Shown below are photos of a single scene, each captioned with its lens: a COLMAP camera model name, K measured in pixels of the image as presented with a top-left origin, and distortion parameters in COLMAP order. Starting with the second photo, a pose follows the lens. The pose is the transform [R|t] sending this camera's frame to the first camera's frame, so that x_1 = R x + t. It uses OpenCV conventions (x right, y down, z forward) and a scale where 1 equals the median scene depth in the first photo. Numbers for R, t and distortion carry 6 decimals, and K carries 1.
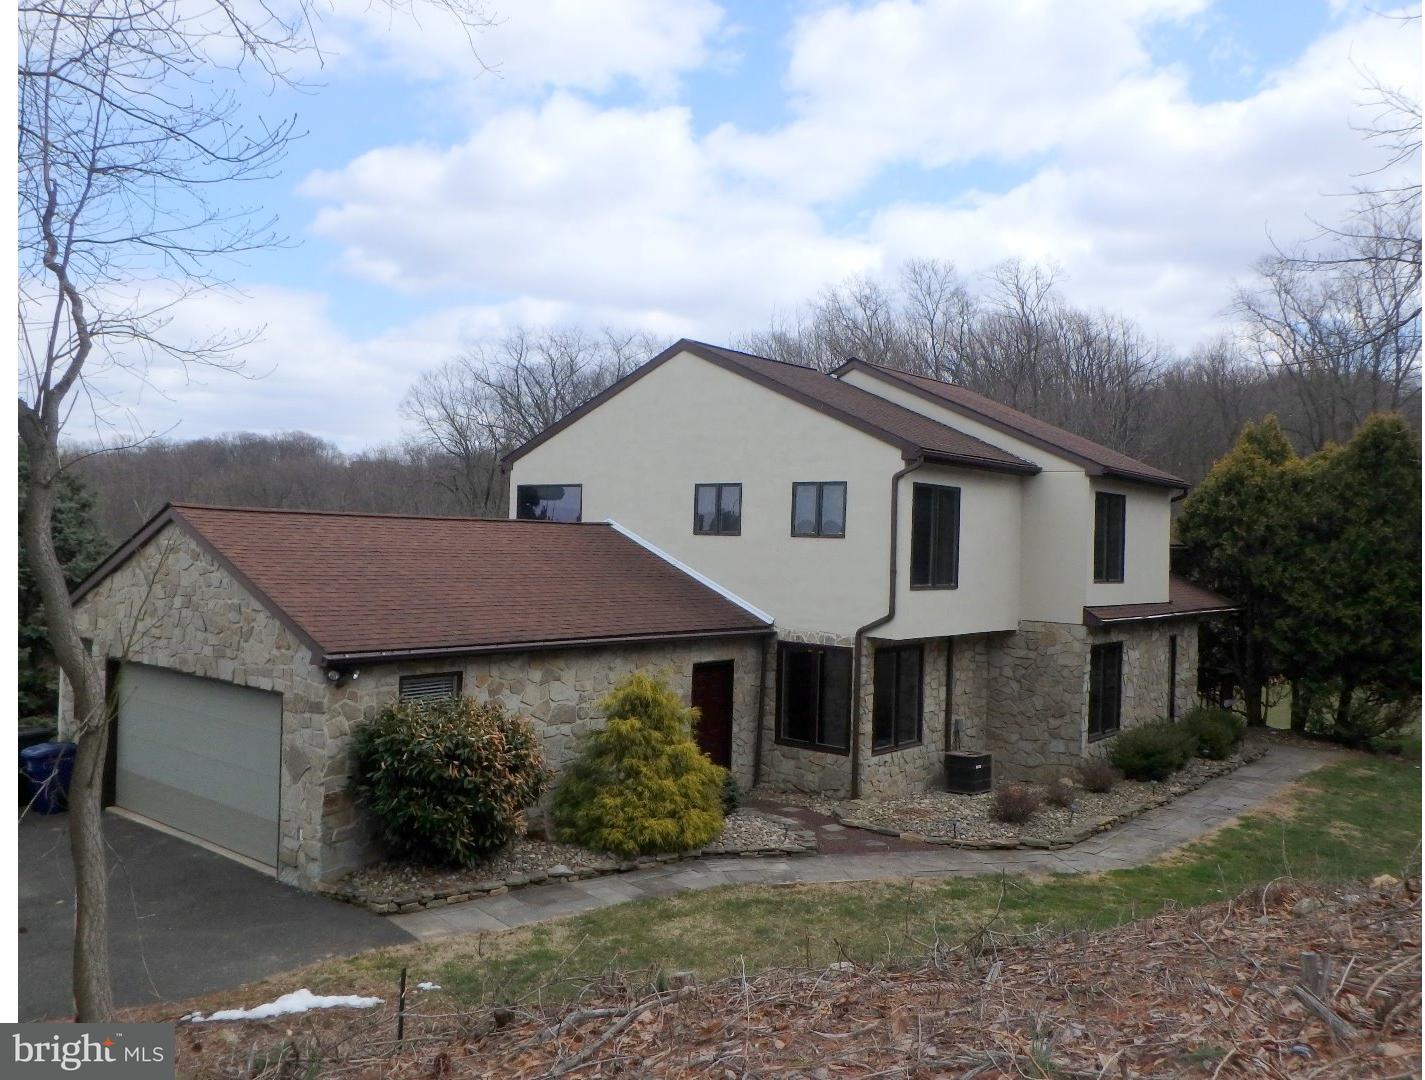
lens RADIAL K [[1140.0, 0, 712.5], [0, 1140.0, 540.0], [0, 0, 1]] dist [0.012202, -0.002000]
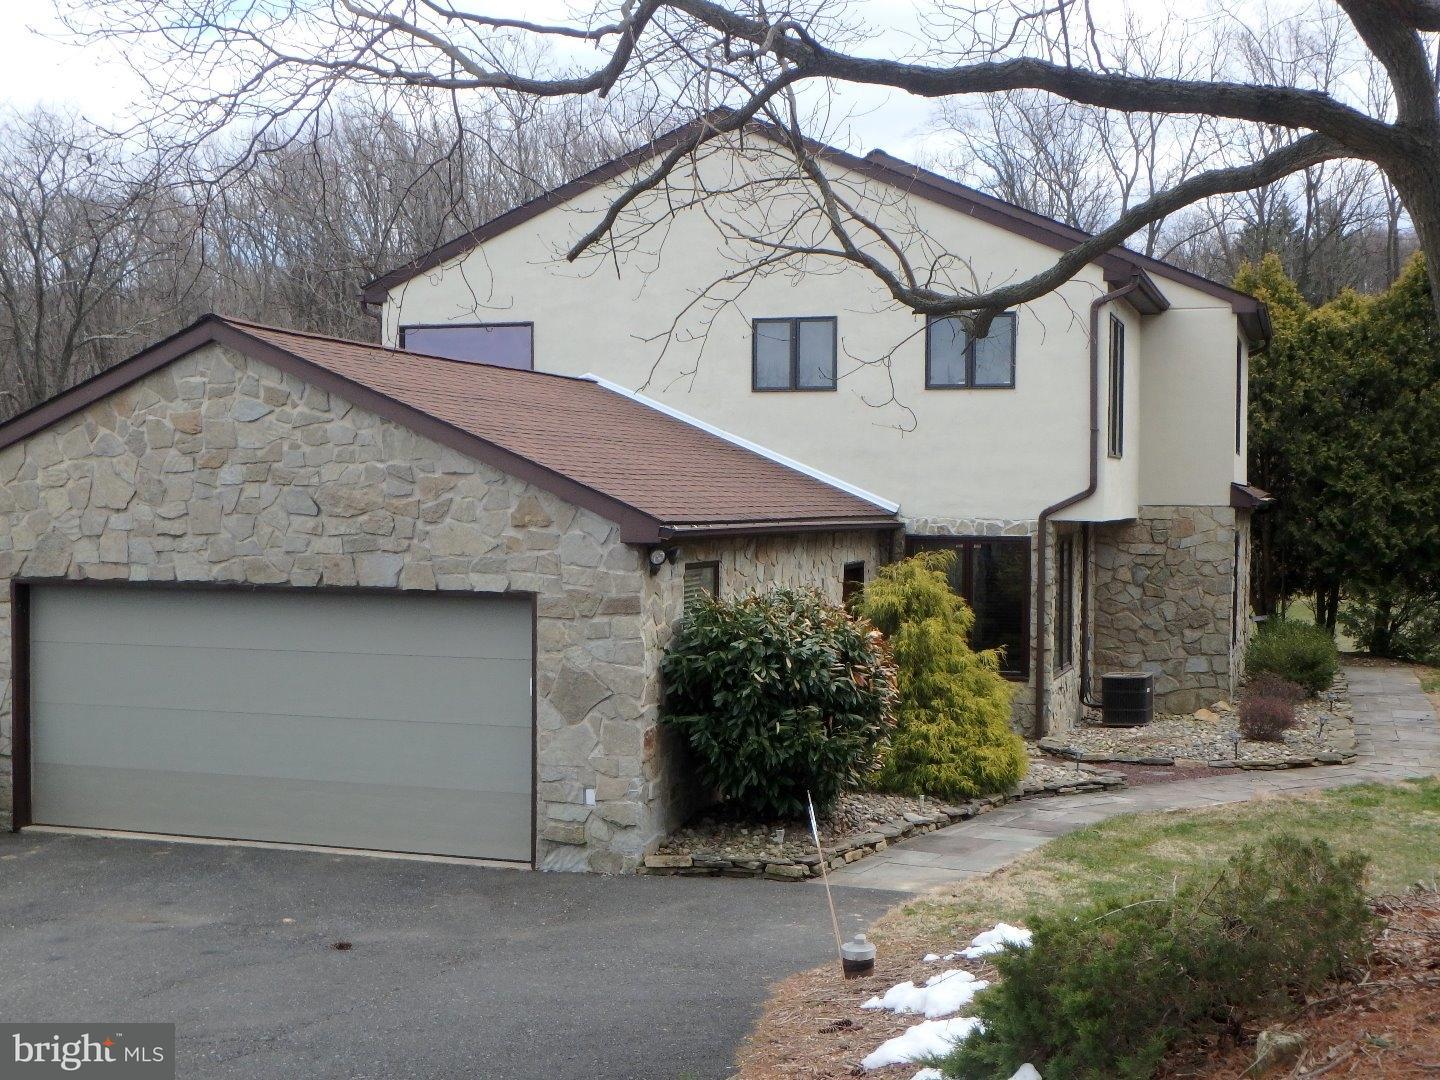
lens RADIAL K [[1765.4, 0, 720.2], [0, 1765.4, 606.9], [0, 0, 1]] dist [0.057971, 0.007302]
pose [[0.931257, -0.045370, 0.361527, -0.435529], [0.018931, 0.996902, 0.076344, 0.043756], [-0.363871, -0.064252, 0.929231, 0.001385]]
